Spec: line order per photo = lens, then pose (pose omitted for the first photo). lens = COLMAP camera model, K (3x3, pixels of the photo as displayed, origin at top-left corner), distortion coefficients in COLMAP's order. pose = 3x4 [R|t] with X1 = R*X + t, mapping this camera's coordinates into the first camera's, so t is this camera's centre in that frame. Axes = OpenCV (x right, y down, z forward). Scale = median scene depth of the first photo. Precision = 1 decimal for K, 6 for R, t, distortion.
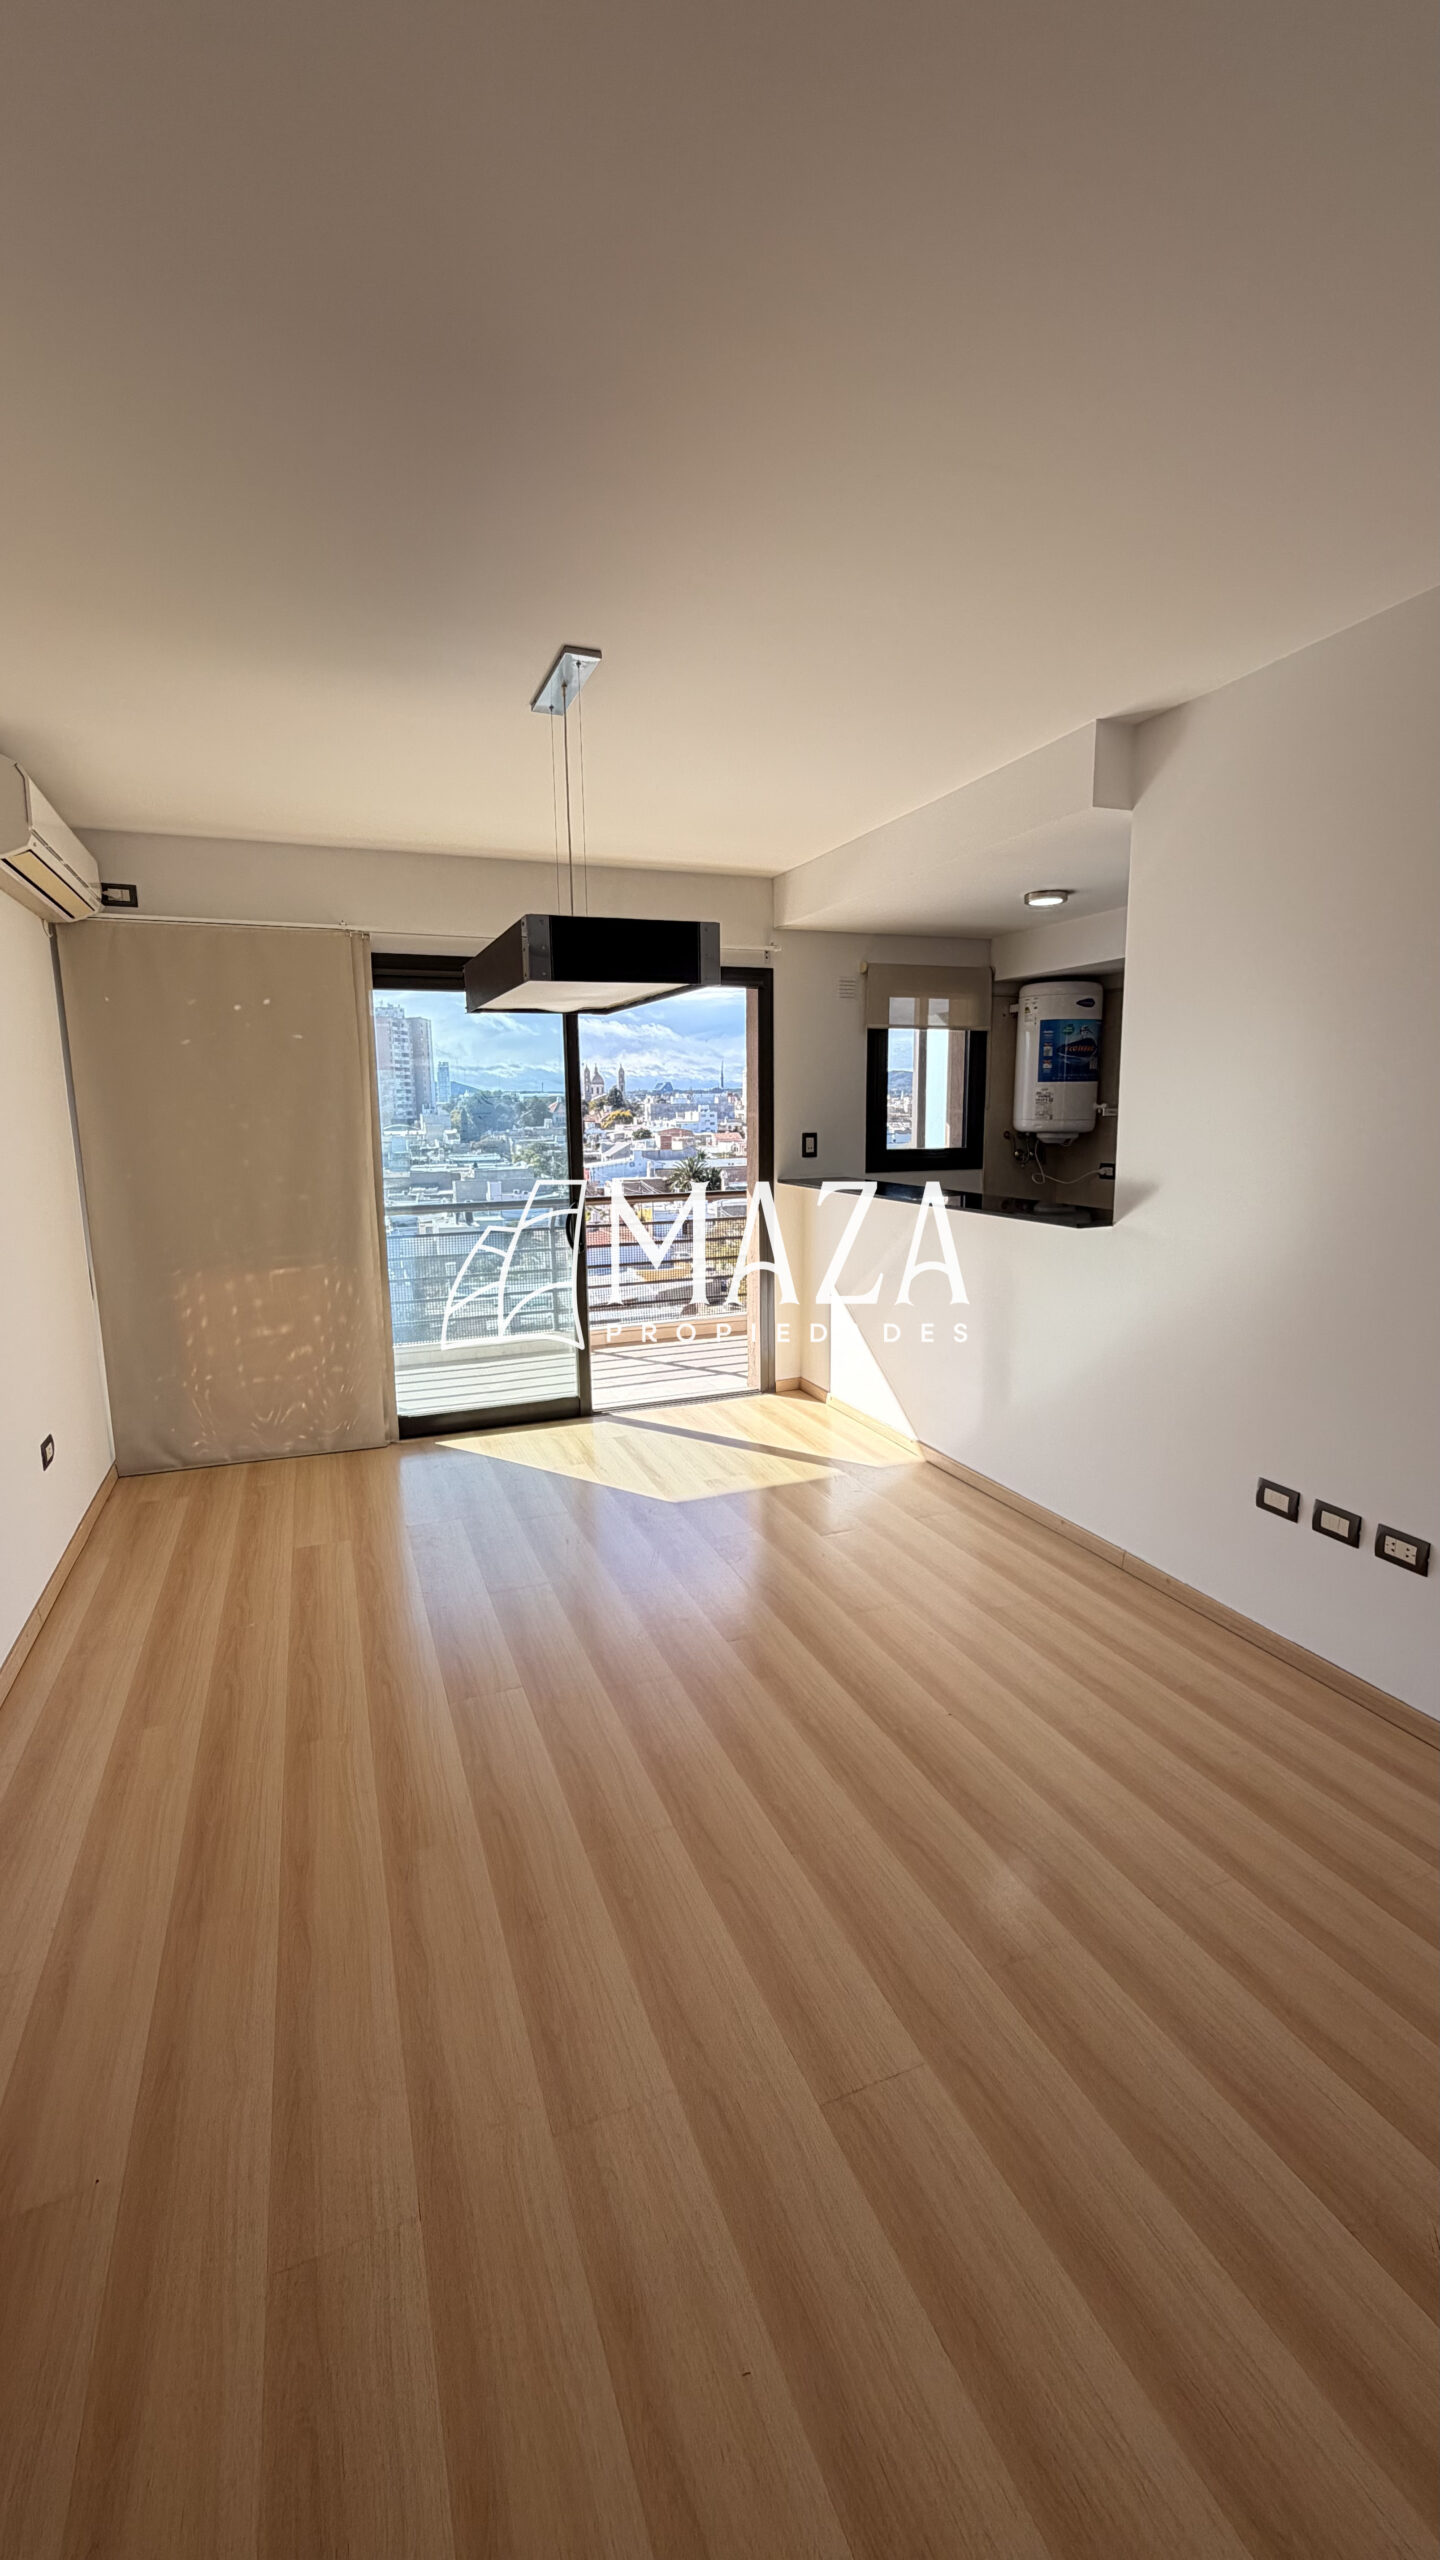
lens RADIAL K [[1018.4, 0, 719.0], [0, 1018.4, 1269.5], [0, 0, 1]] dist [-0.001737, 0.000808]
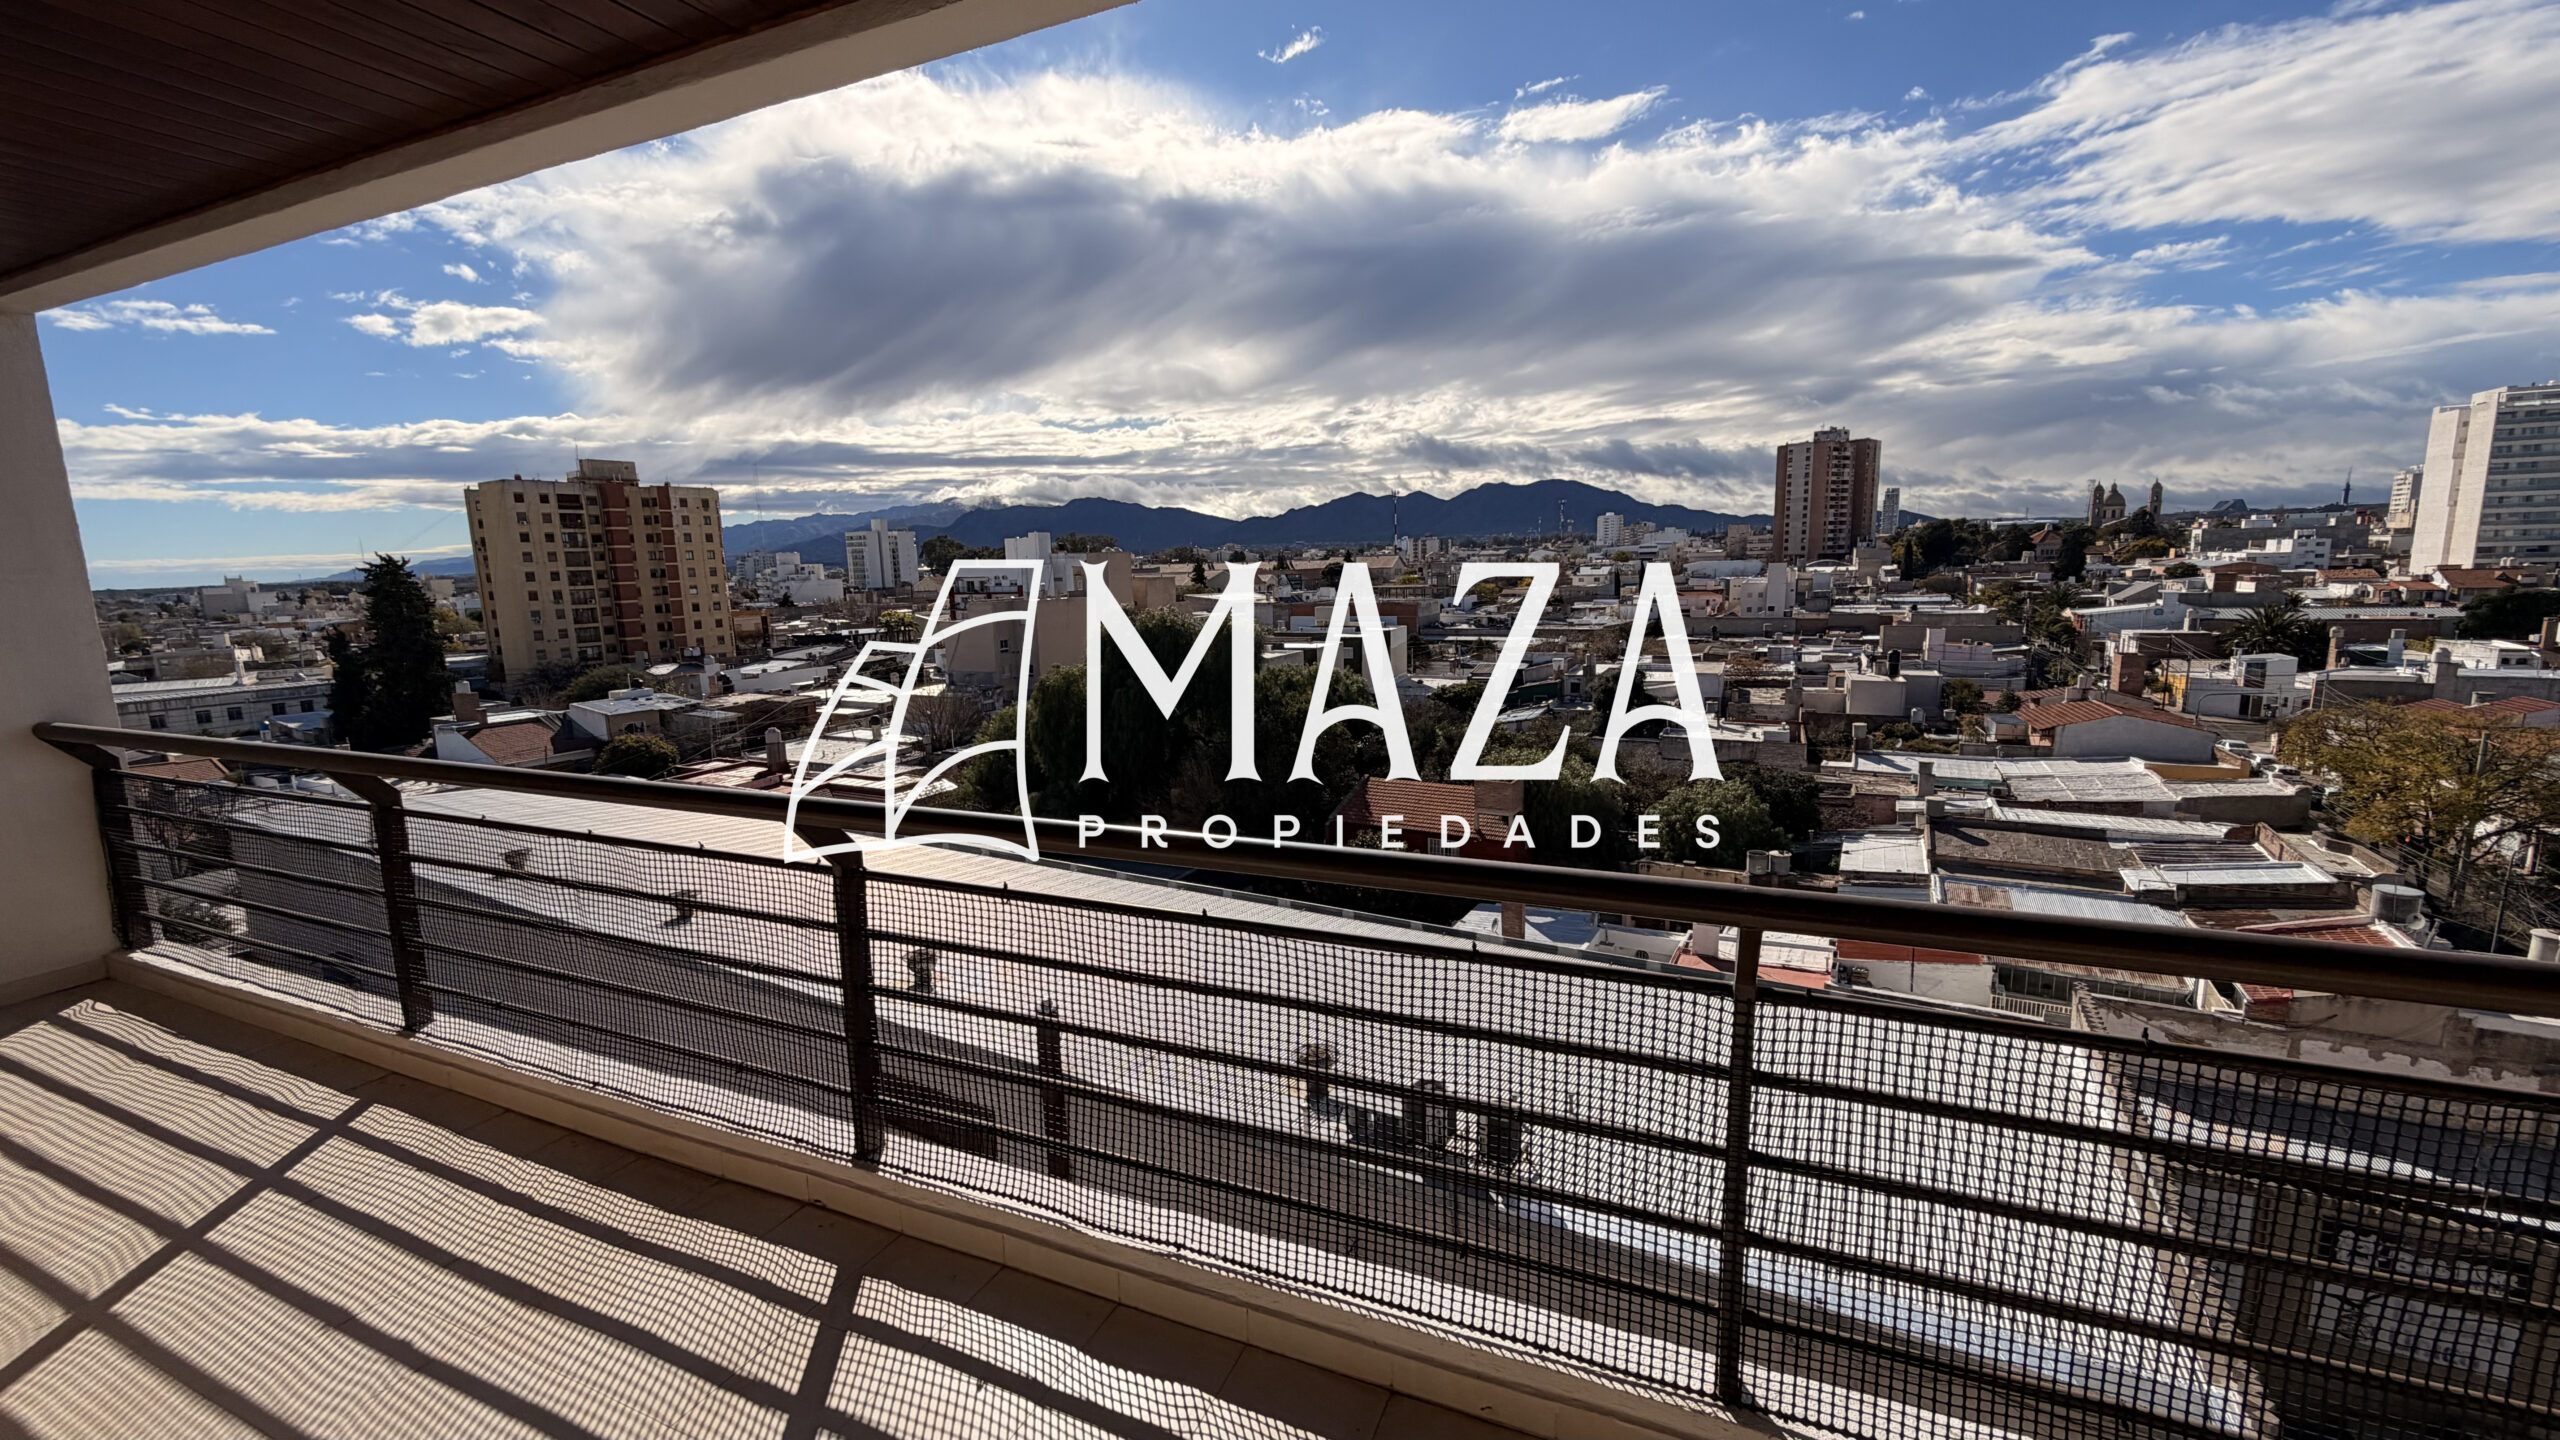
lens RADIAL K [[1018.4, 0, 1275.3], [0, 1018.4, 704.5], [0, 0, 1]] dist [-0.001737, 0.000808]
pose [[0.697850, 0.094416, -0.709993, -0.053430], [-0.095198, 0.994706, 0.038708, -0.102393], [0.709889, 0.040577, 0.703144, 0.761664]]
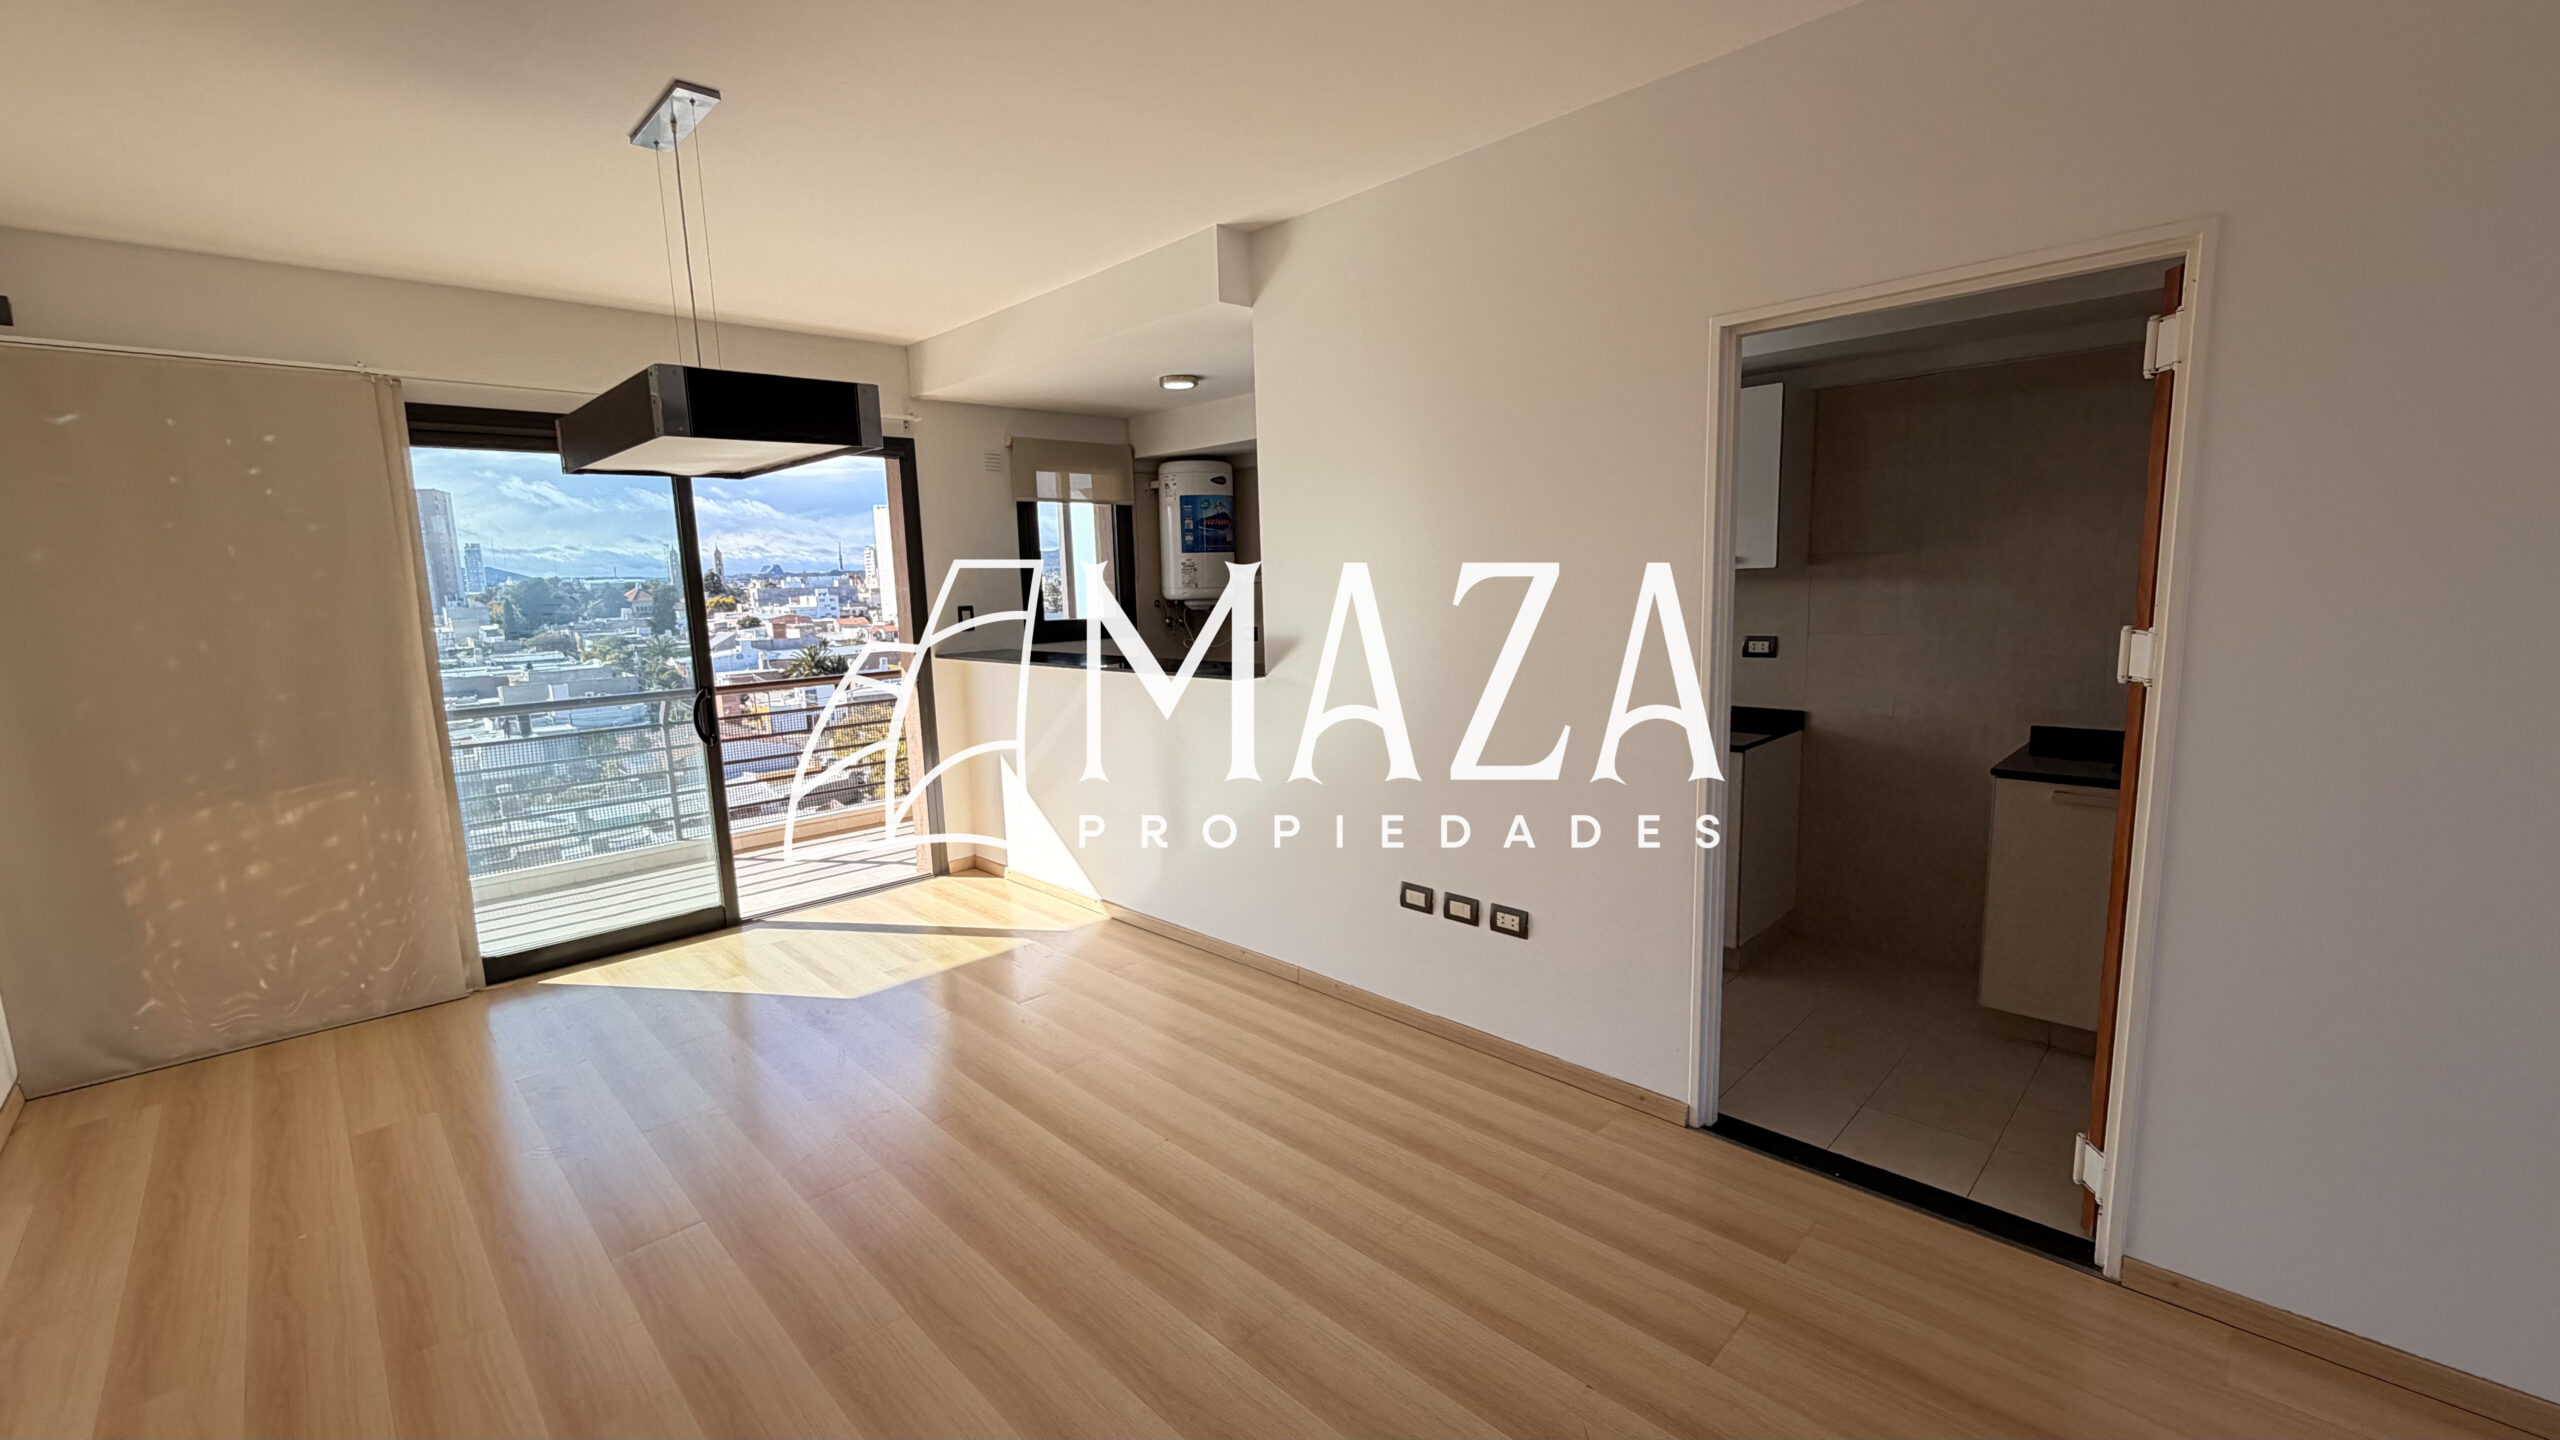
lens RADIAL K [[1018.4, 0, 1272.3], [0, 1018.4, 721.4], [0, 0, 1]] dist [-0.001737, 0.000808]
pose [[0.921029, -0.071932, 0.382794, -0.023031], [0.081835, 0.996599, -0.009628, 0.010953], [-0.380800, 0.040194, 0.923784, -0.019250]]
